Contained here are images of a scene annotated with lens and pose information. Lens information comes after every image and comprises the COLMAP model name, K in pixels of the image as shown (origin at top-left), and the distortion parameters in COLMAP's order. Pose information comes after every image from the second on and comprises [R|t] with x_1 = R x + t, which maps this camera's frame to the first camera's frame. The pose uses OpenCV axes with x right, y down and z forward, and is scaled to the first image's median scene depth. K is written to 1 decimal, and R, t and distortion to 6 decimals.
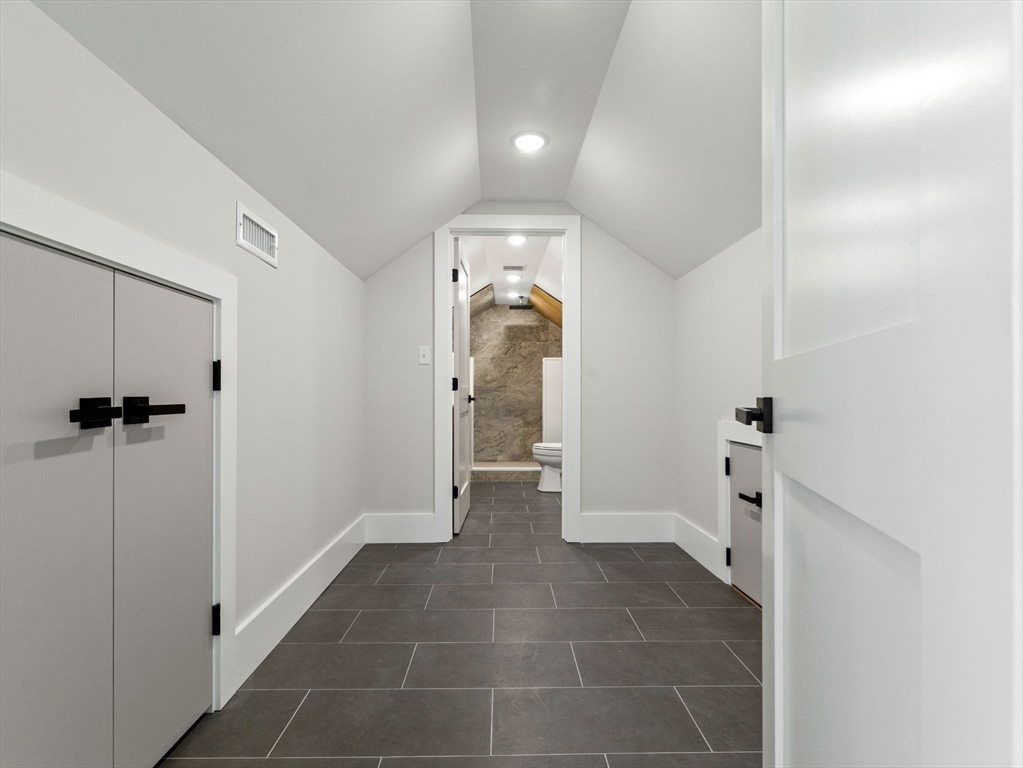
lens RADIAL K [[489.5, 0, 510.2], [0, 489.5, 386.6], [0, 0, 1]] dist [0.001861, 0.000135]
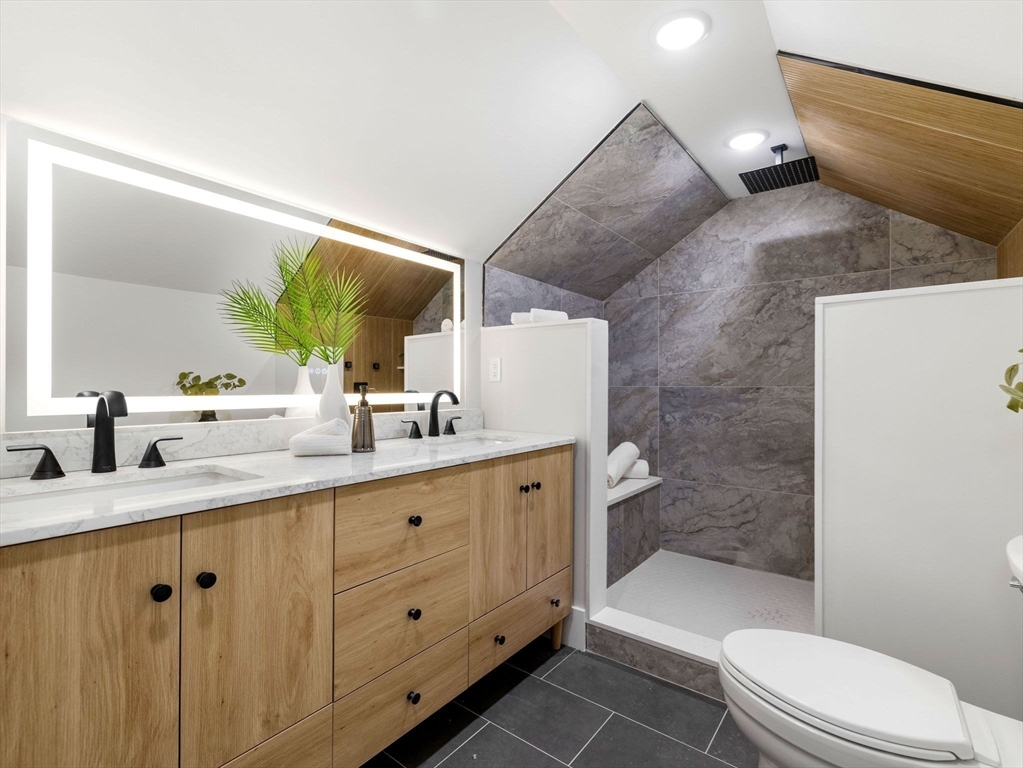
lens RADIAL K [[489.5, 0, 510.8], [0, 489.5, 384.8], [0, 0, 1]] dist [0.001861, 0.000135]
pose [[0.775267, 0.000516, -0.631633, 0.091478], [0.003273, 0.999983, 0.004834, -0.007282], [0.631625, -0.005815, 0.775253, 0.541917]]
